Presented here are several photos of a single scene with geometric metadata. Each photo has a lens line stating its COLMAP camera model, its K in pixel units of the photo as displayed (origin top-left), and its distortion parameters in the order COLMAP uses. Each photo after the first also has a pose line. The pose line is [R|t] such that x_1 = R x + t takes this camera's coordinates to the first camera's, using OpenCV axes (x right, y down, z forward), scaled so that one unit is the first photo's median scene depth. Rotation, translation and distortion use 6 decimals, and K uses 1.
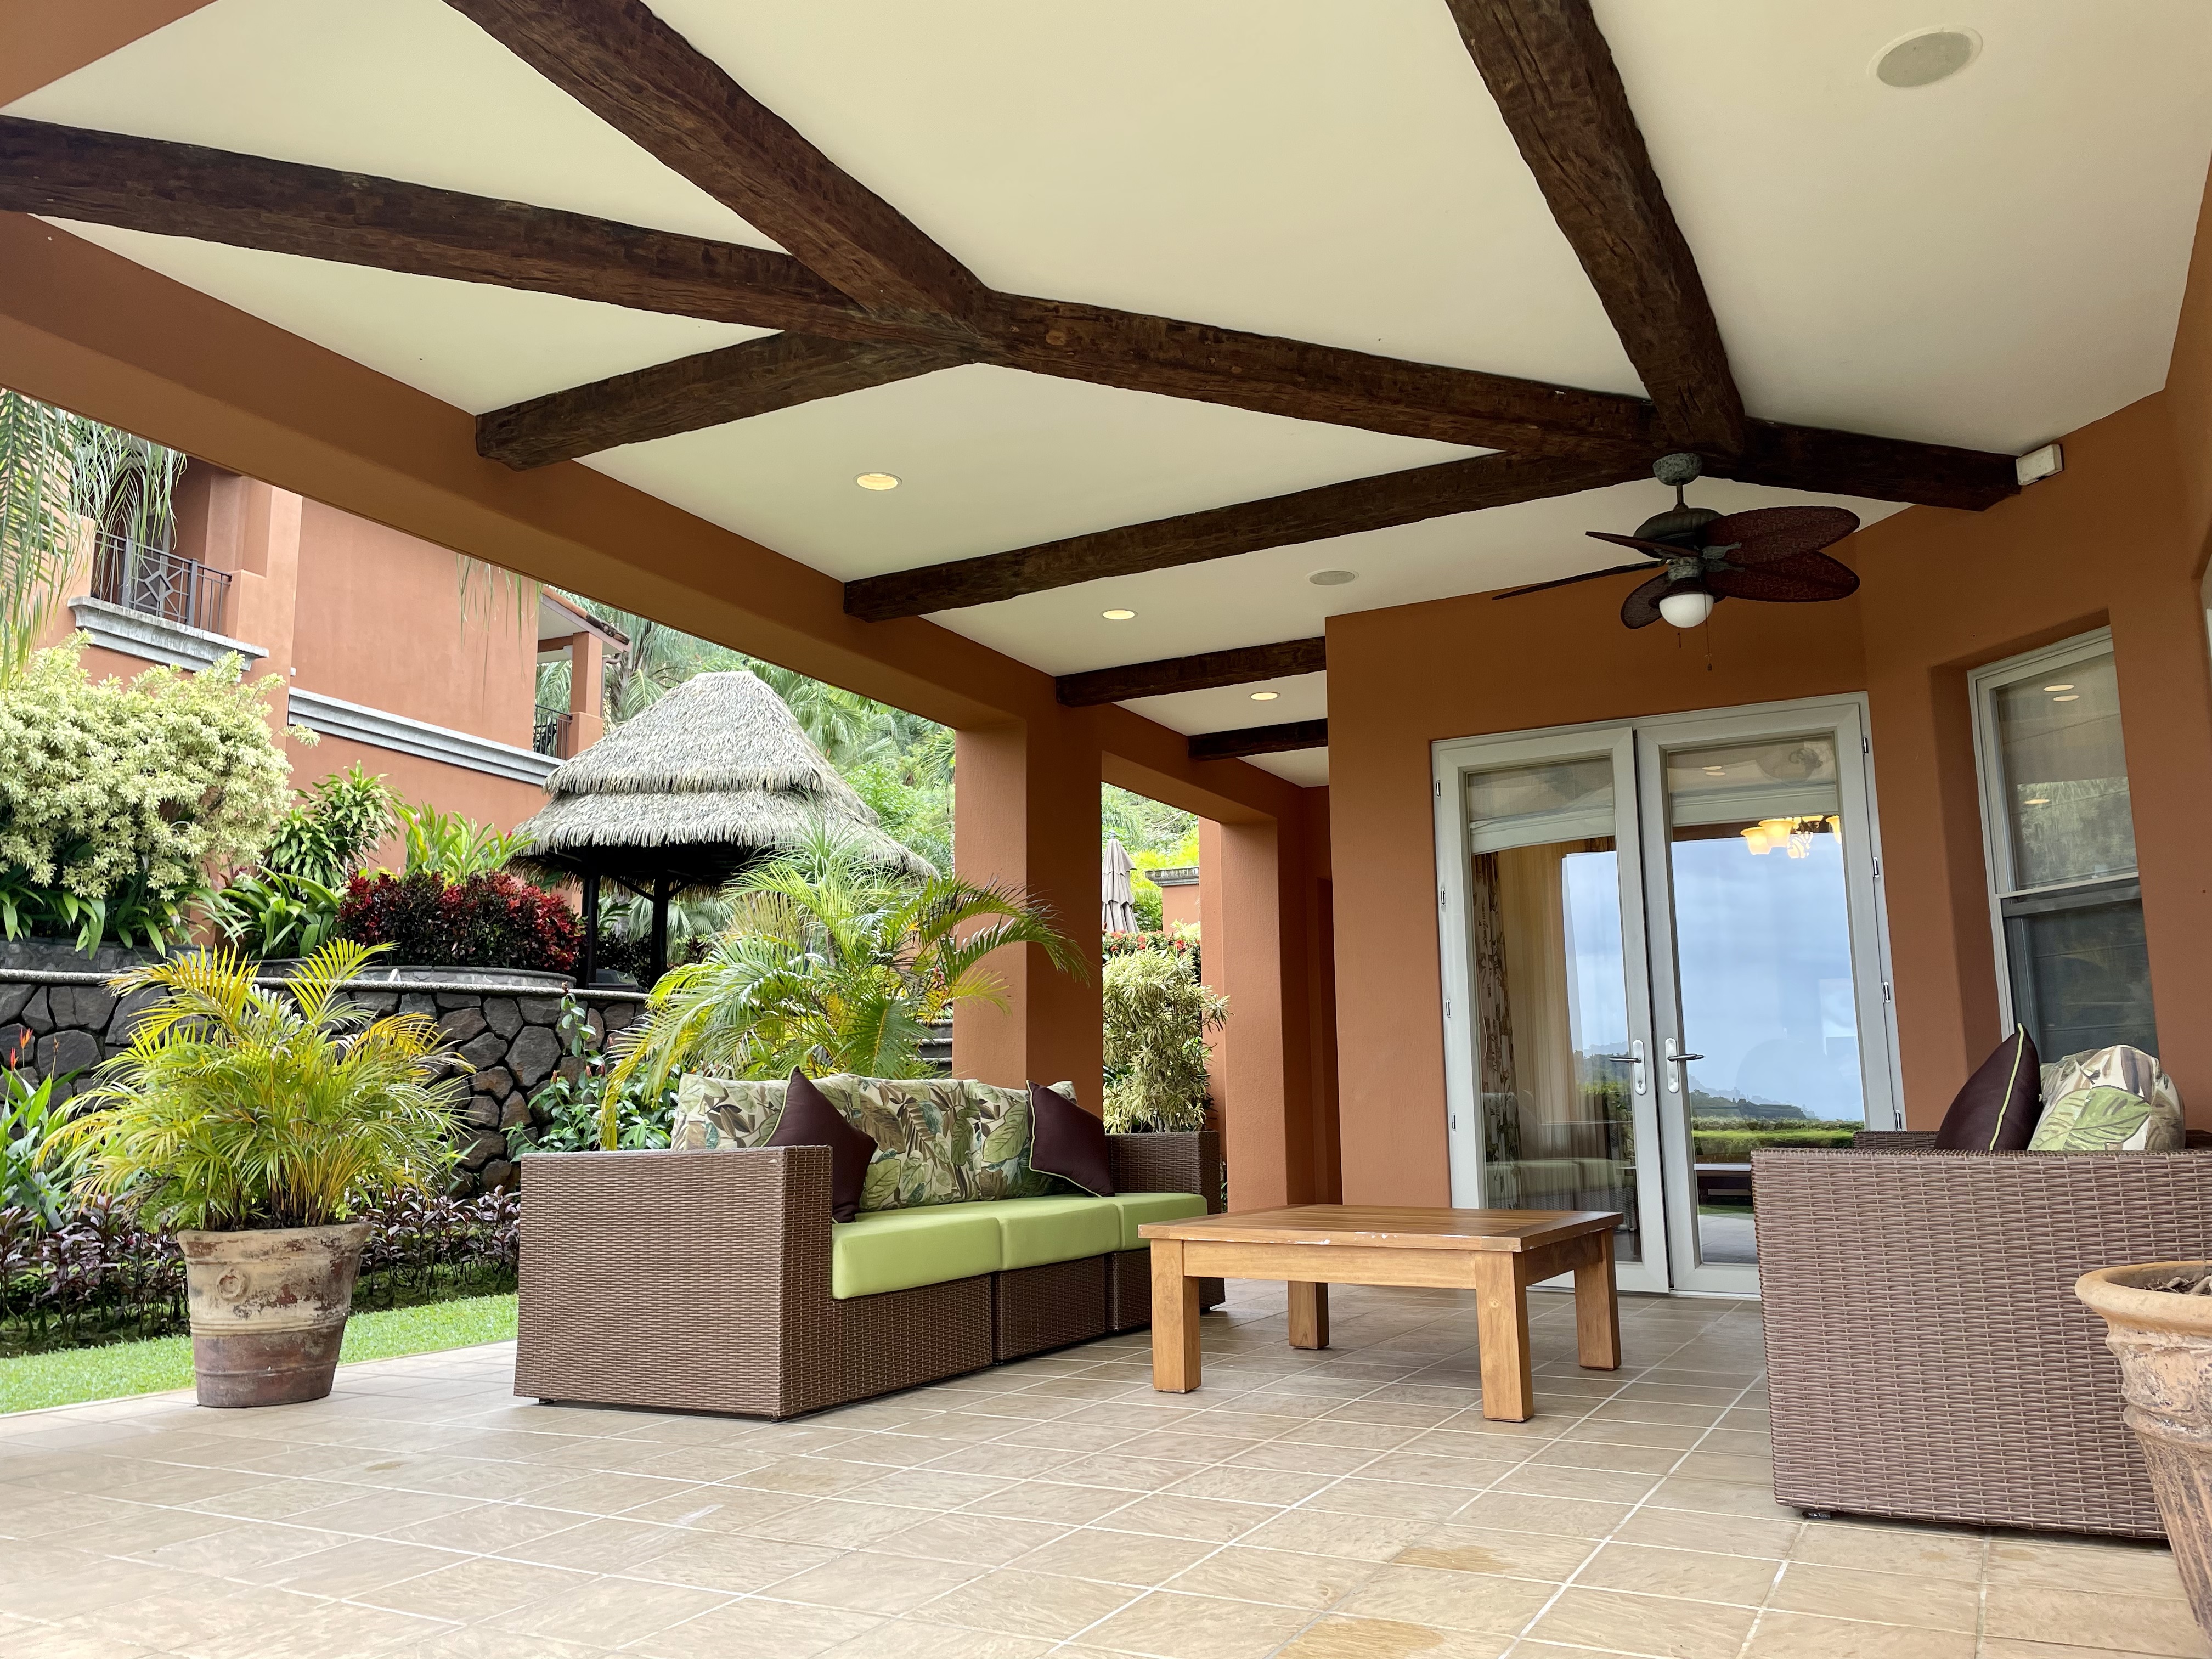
lens RADIAL K [[1683.0, 0, 1115.1], [0, 1683.0, 833.7], [0, 0, 1]] dist [0.081607, -0.090852]
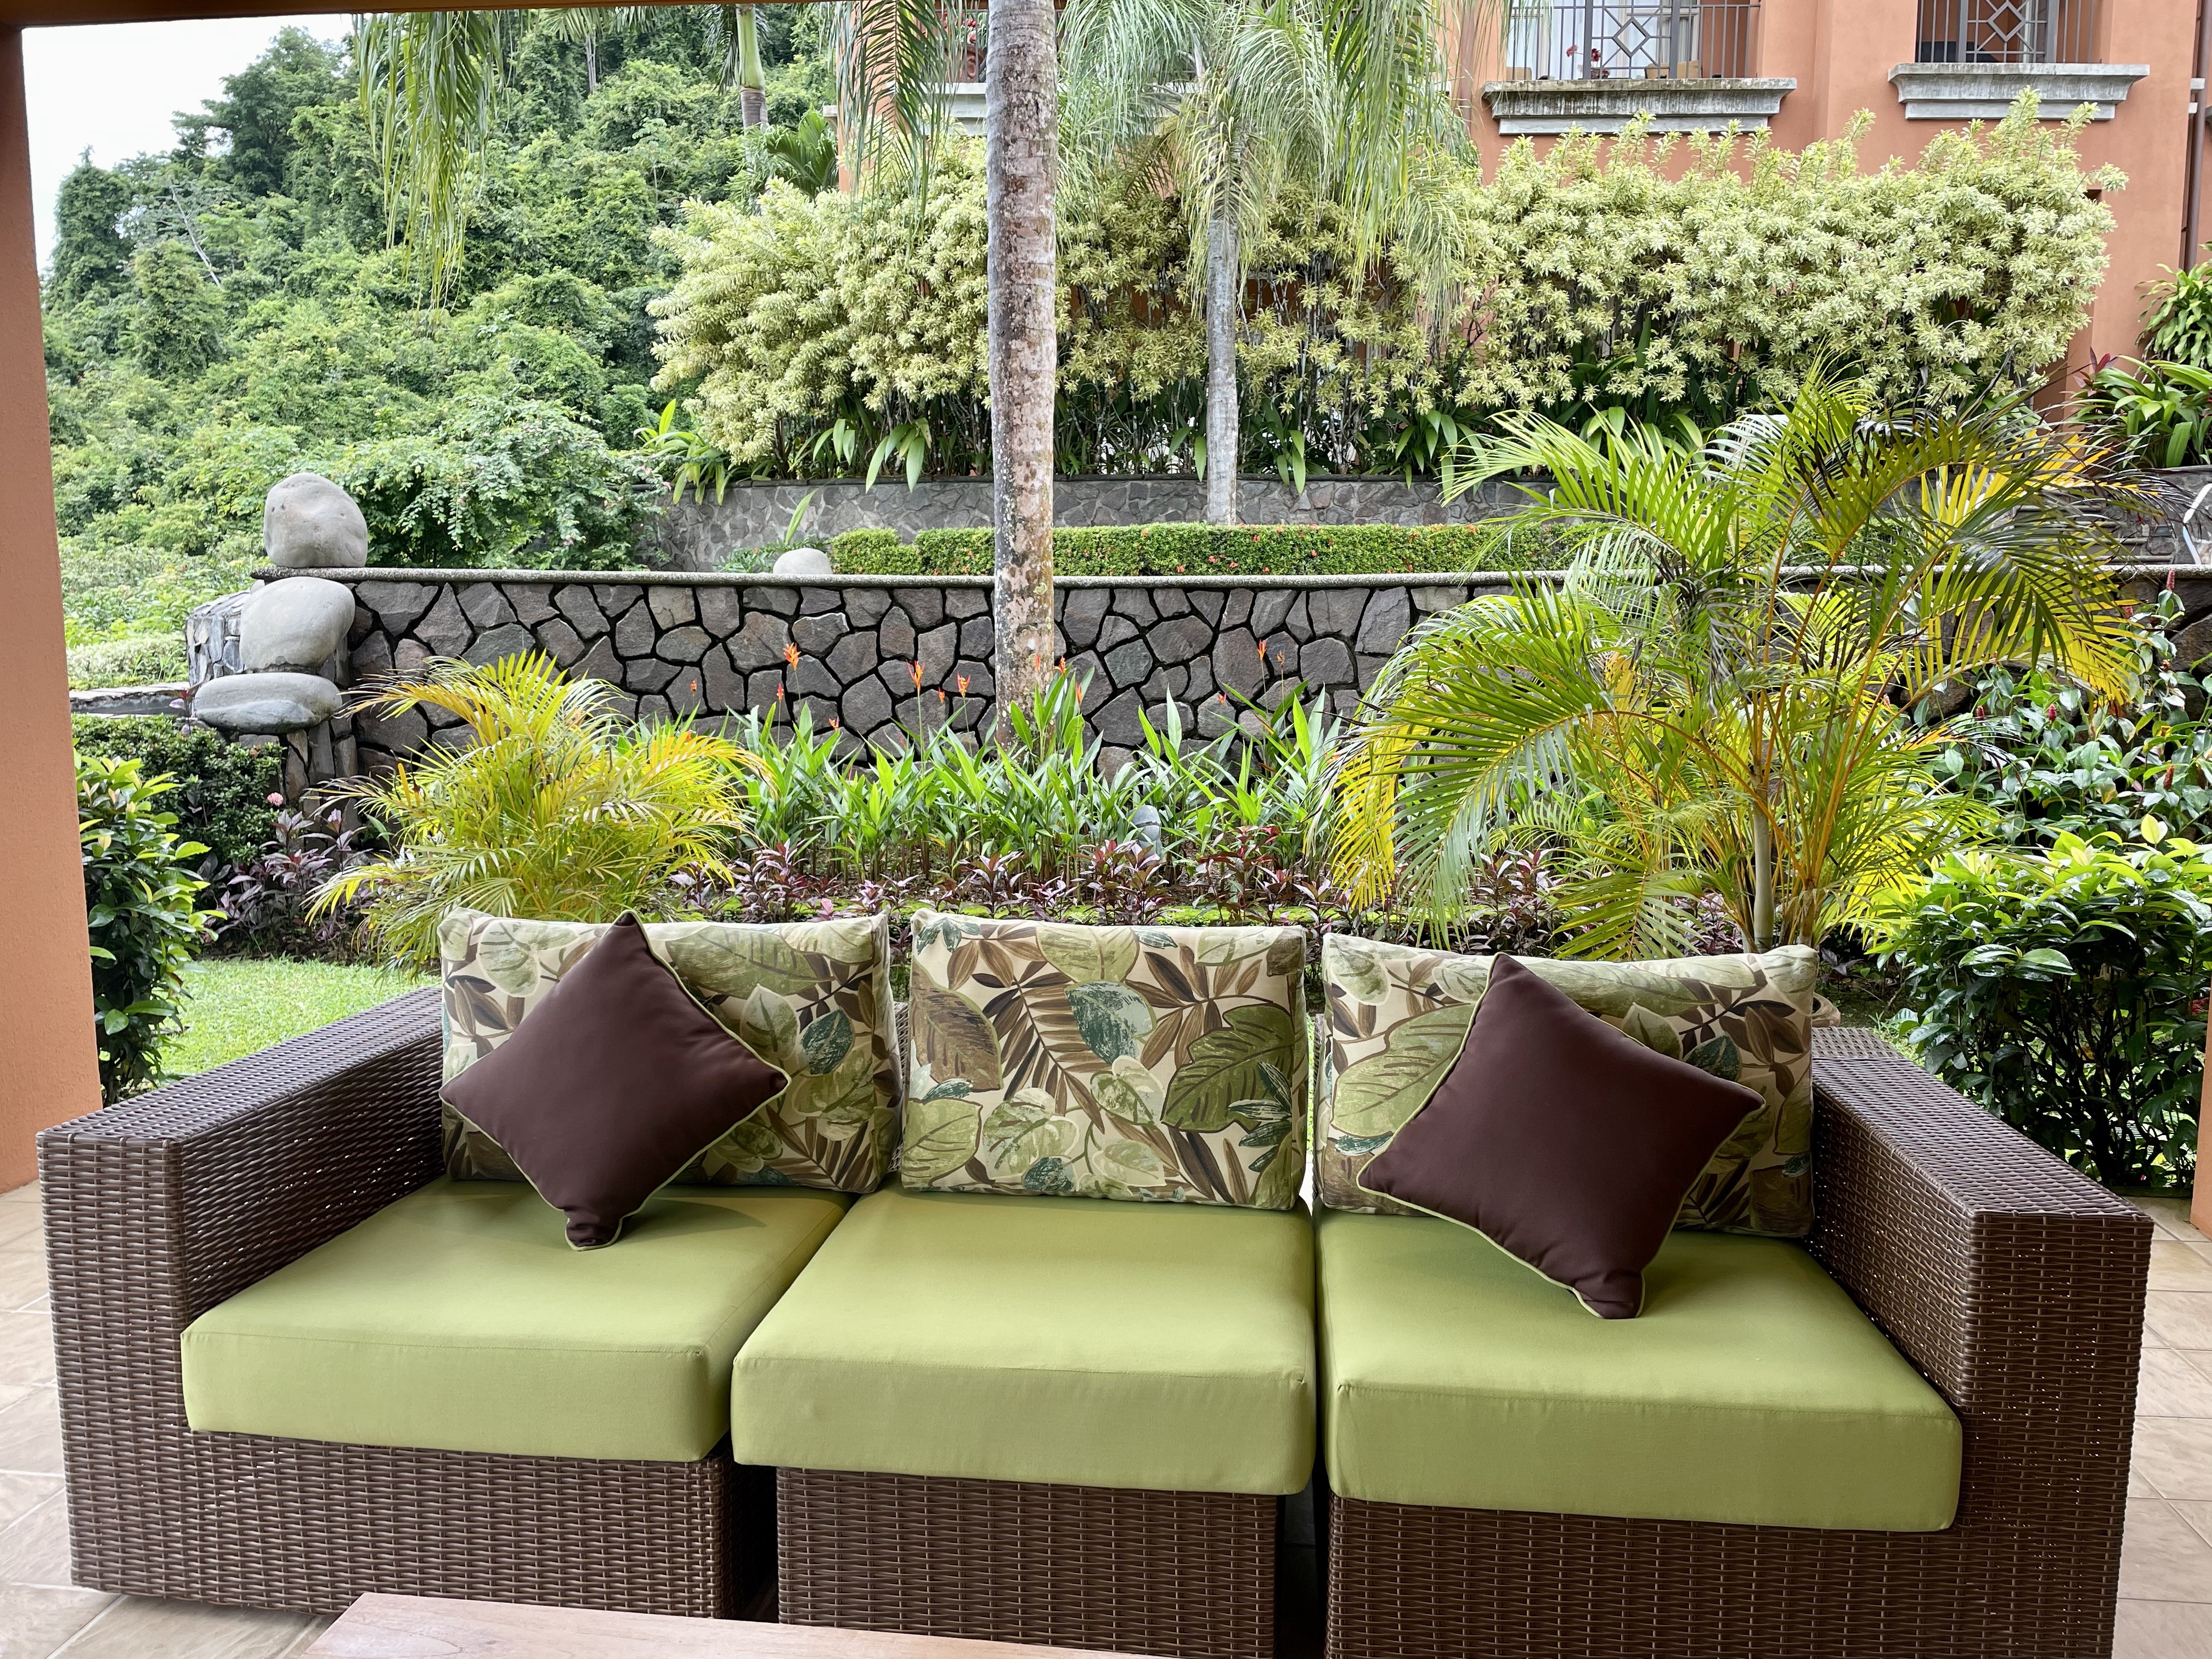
lens RADIAL K [[1683.0, 0, 1091.3], [0, 1683.0, 812.3], [0, 0, 1]] dist [0.081607, -0.090852]
pose [[0.370602, 0.120187, -0.920983, 0.102650], [0.145957, 0.971736, 0.185543, 0.009646], [0.917252, -0.203187, 0.342585, 0.289976]]
